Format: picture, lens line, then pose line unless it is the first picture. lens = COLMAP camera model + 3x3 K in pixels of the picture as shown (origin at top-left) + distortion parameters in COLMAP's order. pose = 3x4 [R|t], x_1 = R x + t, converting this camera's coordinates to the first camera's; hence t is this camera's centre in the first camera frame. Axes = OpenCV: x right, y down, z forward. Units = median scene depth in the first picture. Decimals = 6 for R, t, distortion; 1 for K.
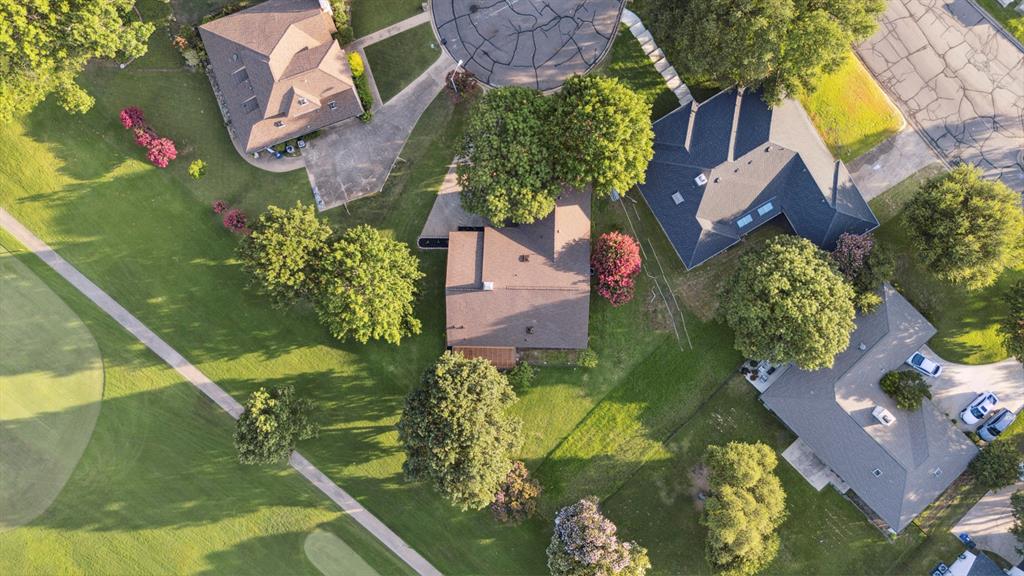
lens RADIAL K [[717.2, 0, 513.0], [0, 717.2, 288.4], [0, 0, 1]] dist [-0.001328, -0.001558]
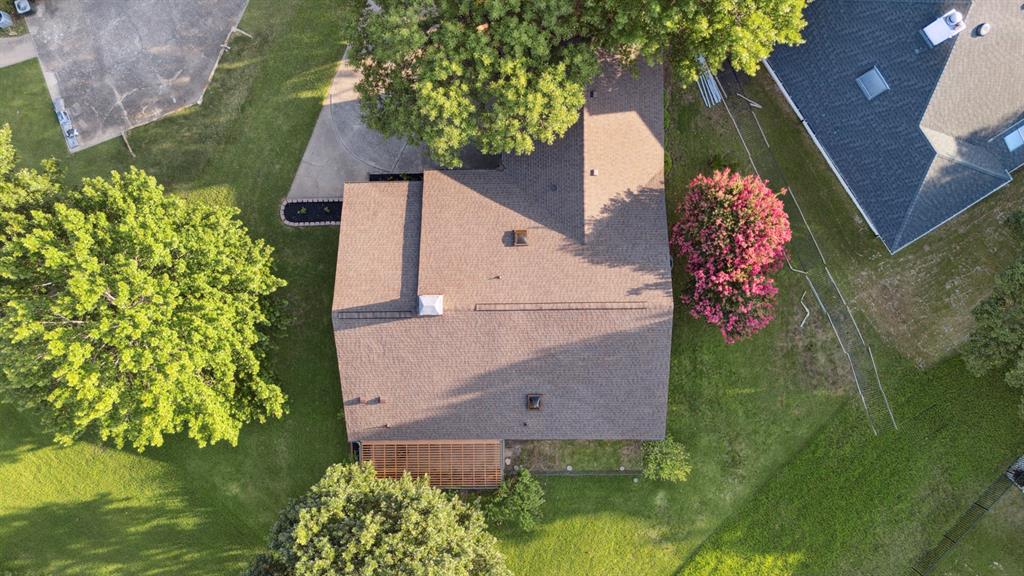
lens RADIAL K [[717.2, 0, 510.6], [0, 717.2, 287.0], [0, 0, 1]] dist [-0.001328, -0.001558]
pose [[0.999423, -0.031093, -0.013705, 0.017573], [0.031050, 0.999512, -0.003278, -0.010788], [0.013800, 0.002850, 0.999901, 0.556124]]
